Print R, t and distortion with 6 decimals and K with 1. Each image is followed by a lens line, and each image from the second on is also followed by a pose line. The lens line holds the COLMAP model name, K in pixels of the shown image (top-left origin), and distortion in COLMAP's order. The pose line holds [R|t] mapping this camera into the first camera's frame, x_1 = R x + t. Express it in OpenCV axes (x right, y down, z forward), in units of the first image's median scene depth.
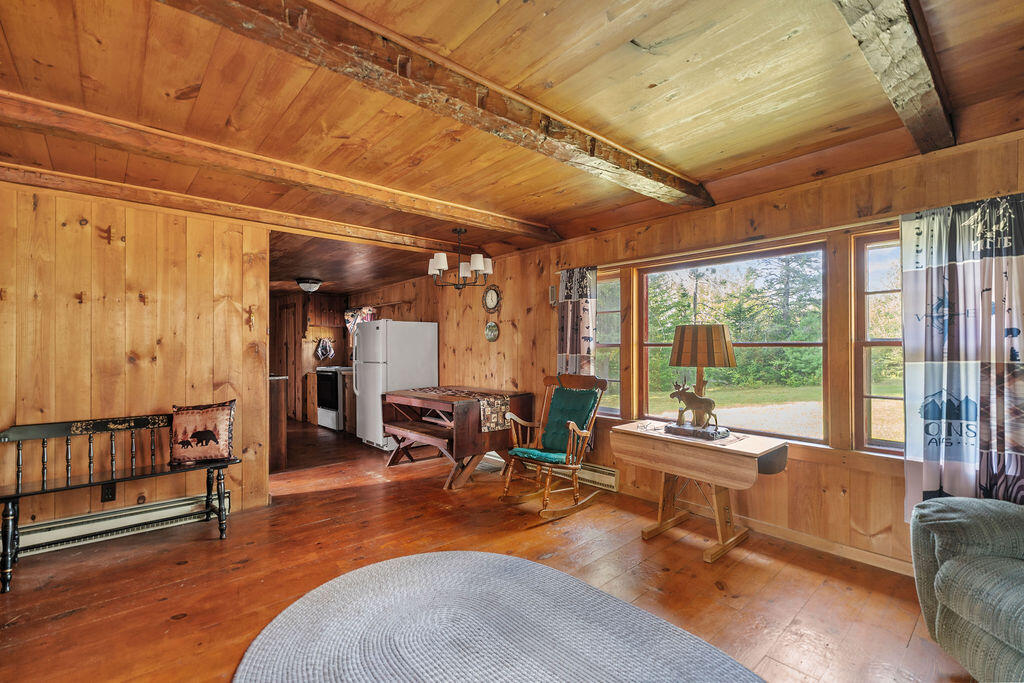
lens RADIAL K [[475.9, 0, 519.5], [0, 475.9, 344.8], [0, 0, 1]] dist [0.001609, -0.000230]
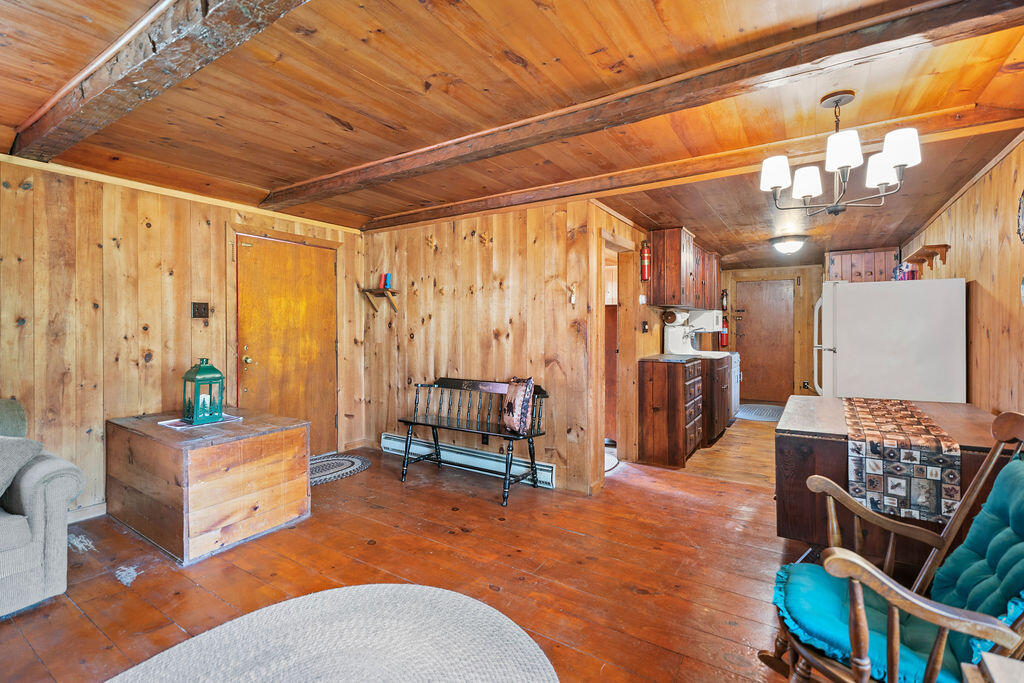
lens RADIAL K [[475.9, 0, 495.9], [0, 475.9, 323.6], [0, 0, 1]] dist [0.001609, -0.000230]
pose [[0.224102, -0.001229, -0.974565, 0.360723], [0.006104, 0.999981, 0.000143, -0.000734], [0.974547, -0.005980, 0.224105, 0.654586]]
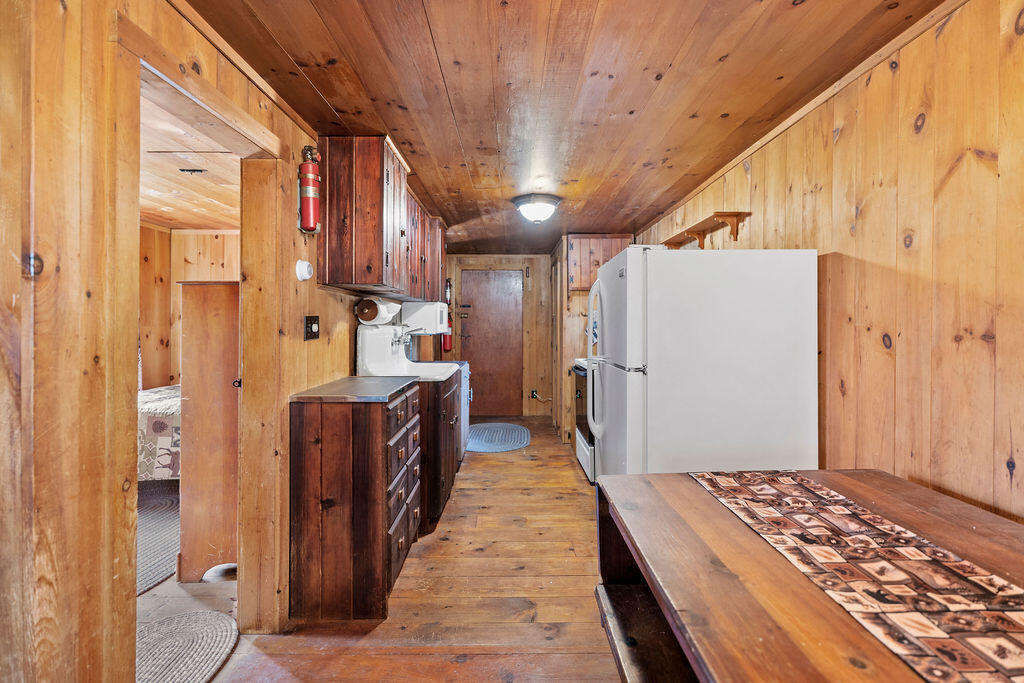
lens RADIAL K [[475.9, 0, 510.6], [0, 475.9, 326.4], [0, 0, 1]] dist [0.001609, -0.000230]
pose [[0.730234, 0.007135, -0.683160, -0.175425], [0.000768, 0.999936, 0.011264, 0.002441], [0.683196, -0.008750, 0.730182, 1.052220]]
